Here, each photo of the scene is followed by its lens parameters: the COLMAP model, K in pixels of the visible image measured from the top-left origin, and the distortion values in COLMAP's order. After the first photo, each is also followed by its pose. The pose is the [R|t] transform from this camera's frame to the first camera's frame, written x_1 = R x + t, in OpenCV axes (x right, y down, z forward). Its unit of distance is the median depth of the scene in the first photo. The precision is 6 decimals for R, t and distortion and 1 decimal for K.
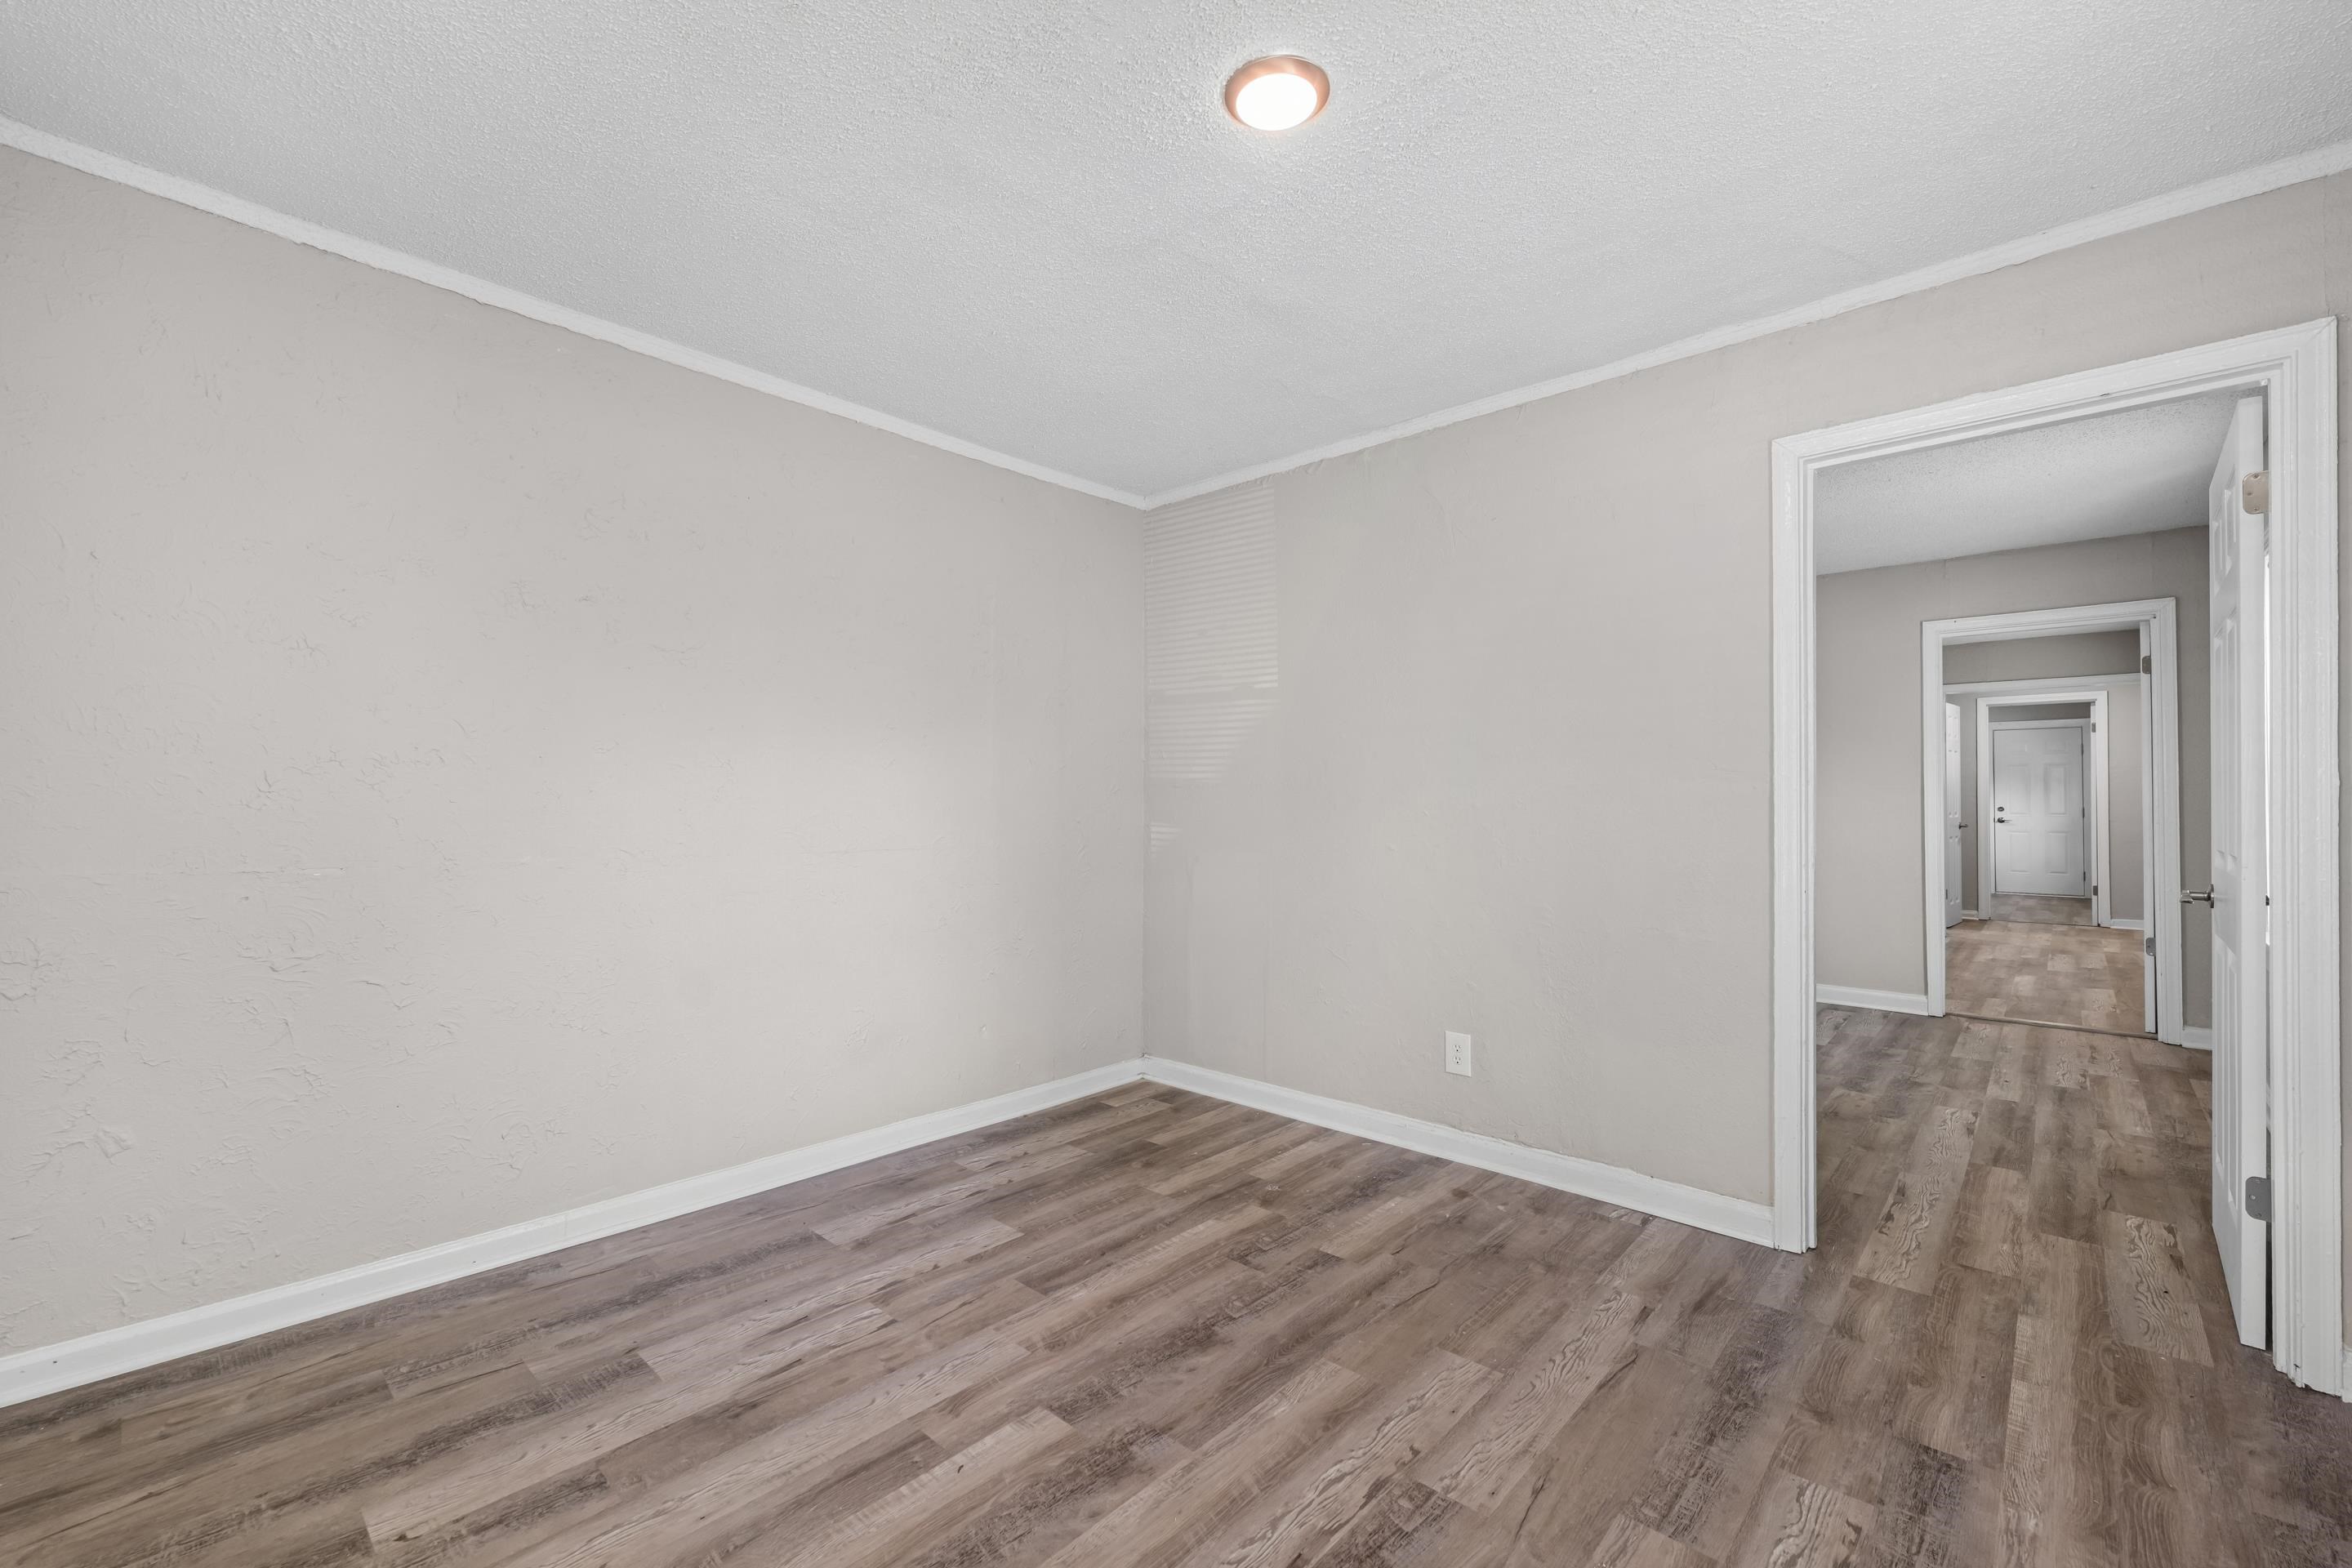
lens RADIAL K [[991.4, 0, 1161.1], [0, 991.4, 777.1], [0, 0, 1]] dist [-0.002337, -0.000013]
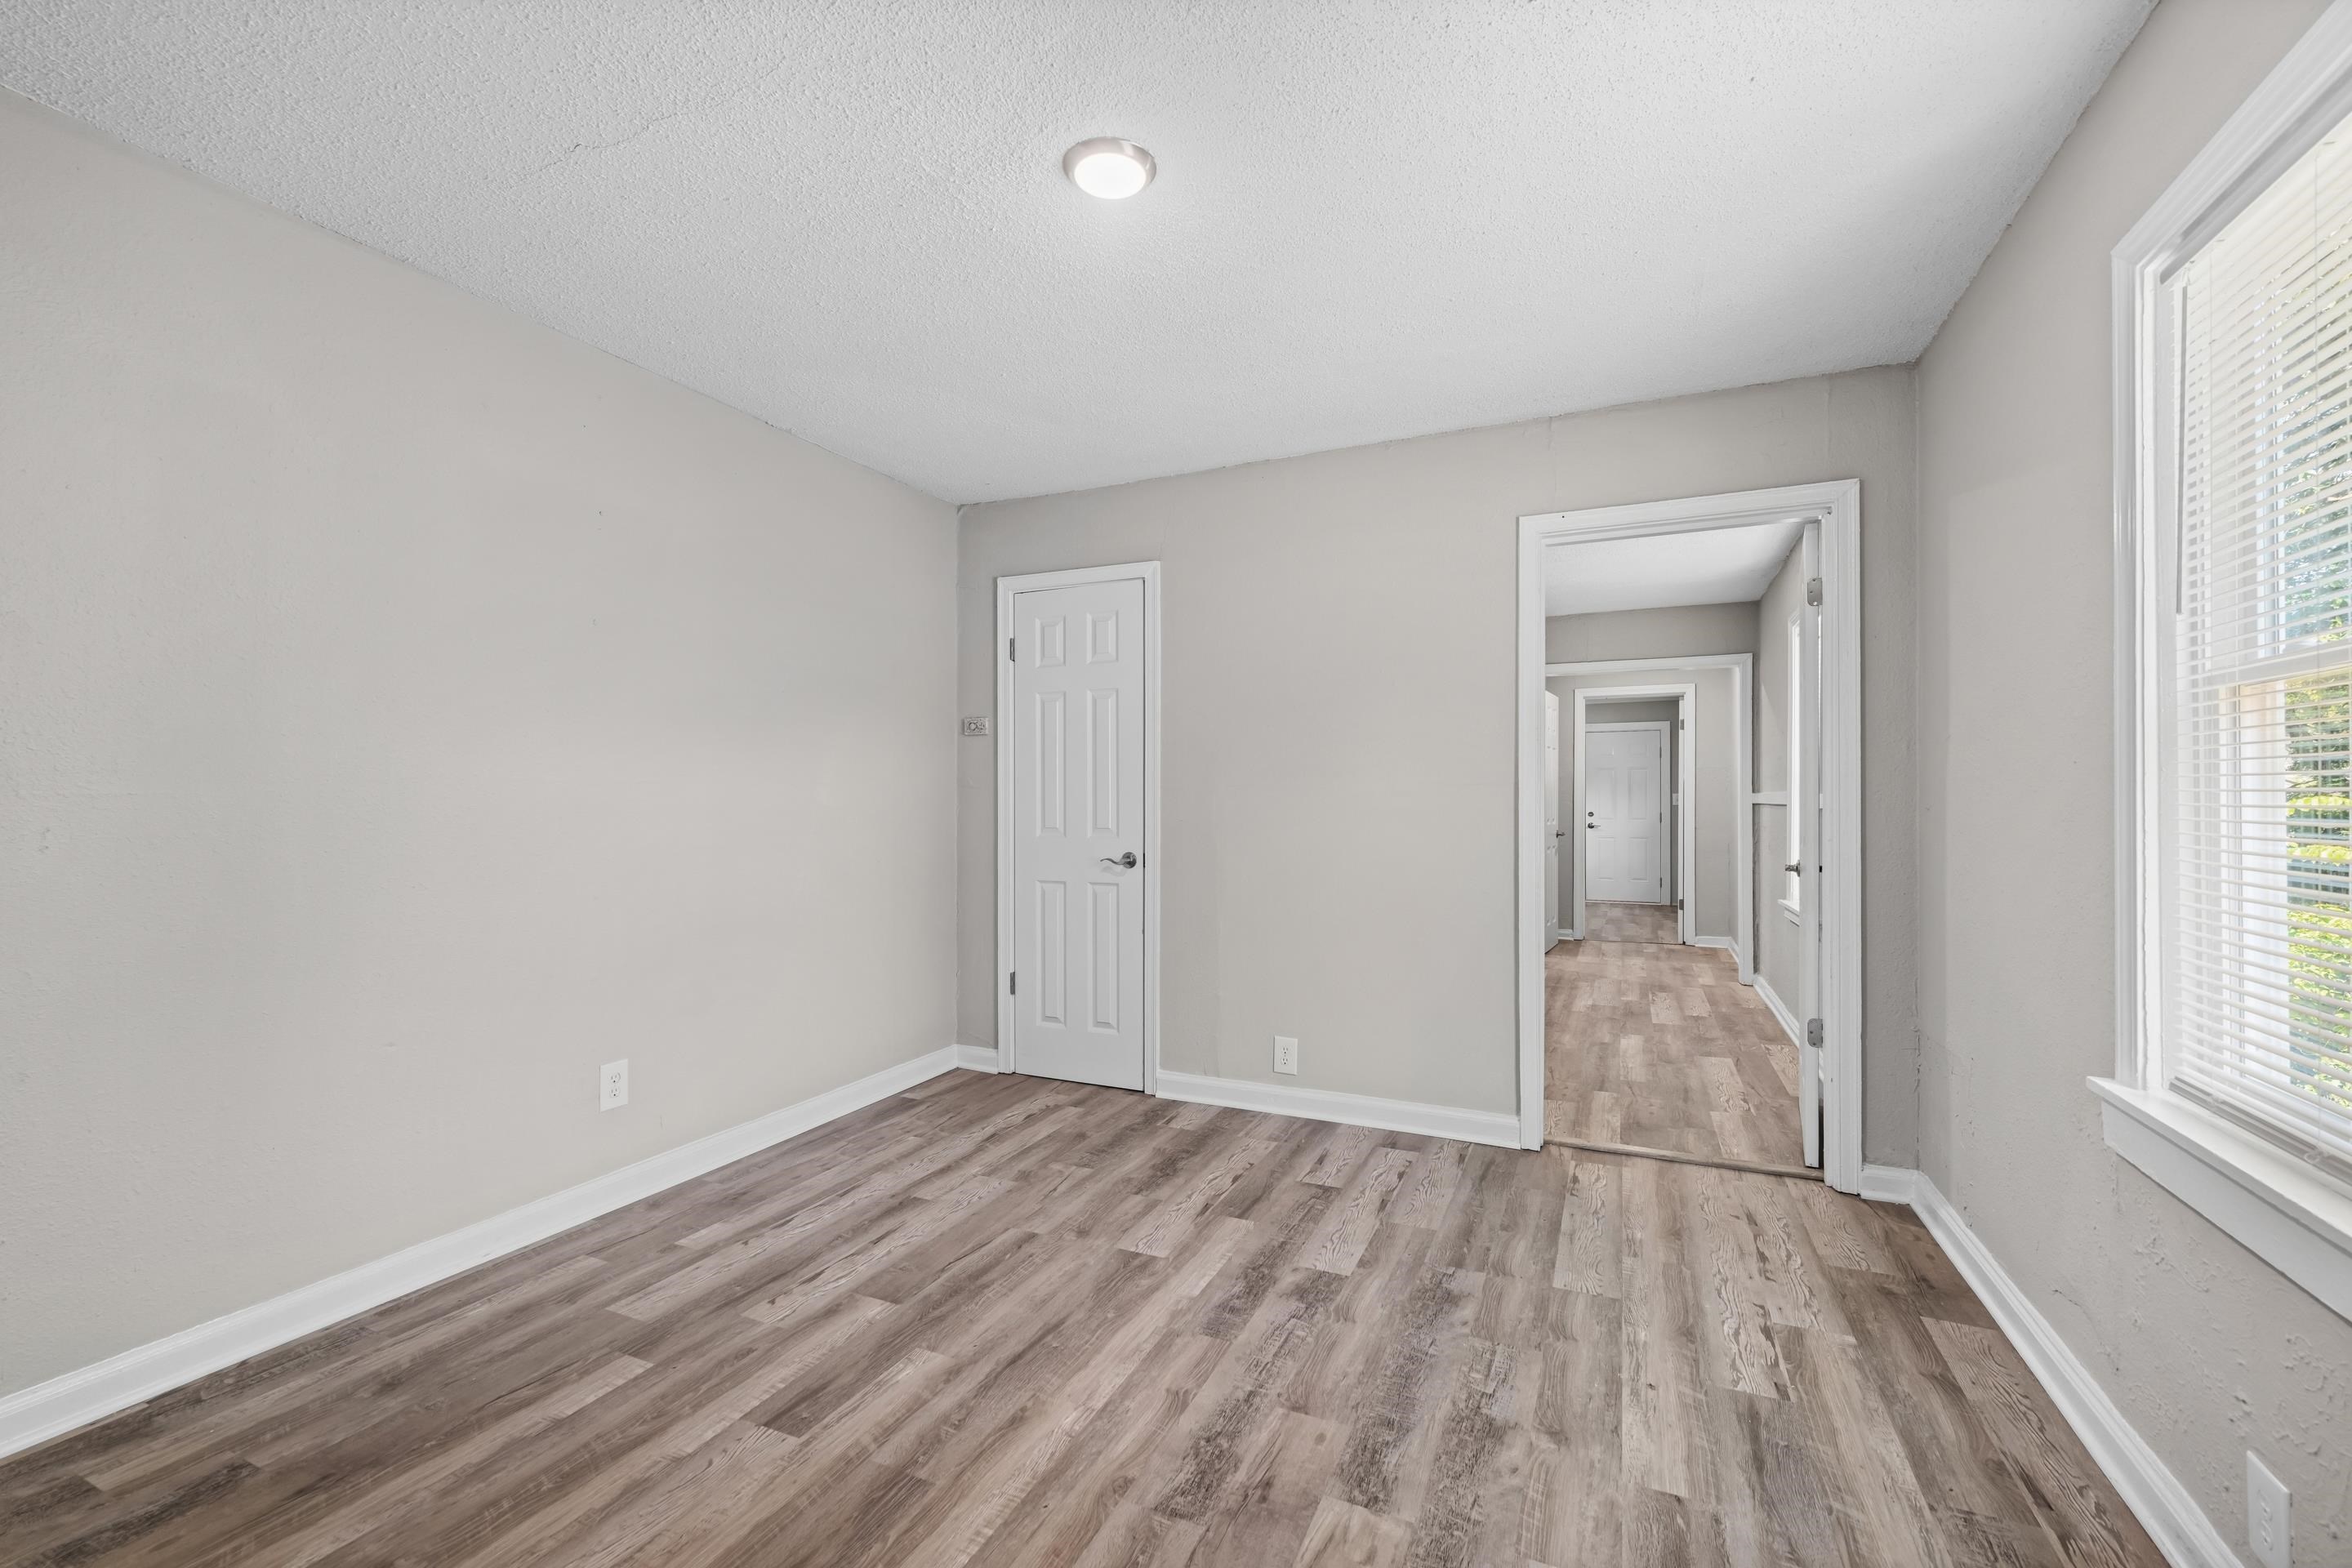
lens RADIAL K [[991.4, 0, 1178.9], [0, 991.4, 795.2], [0, 0, 1]] dist [-0.002337, -0.000013]
pose [[0.949653, 0.001871, 0.313299, 0.234264], [-0.005535, 0.999926, 0.010807, 0.007625], [-0.313256, -0.011997, 0.949593, 0.298458]]
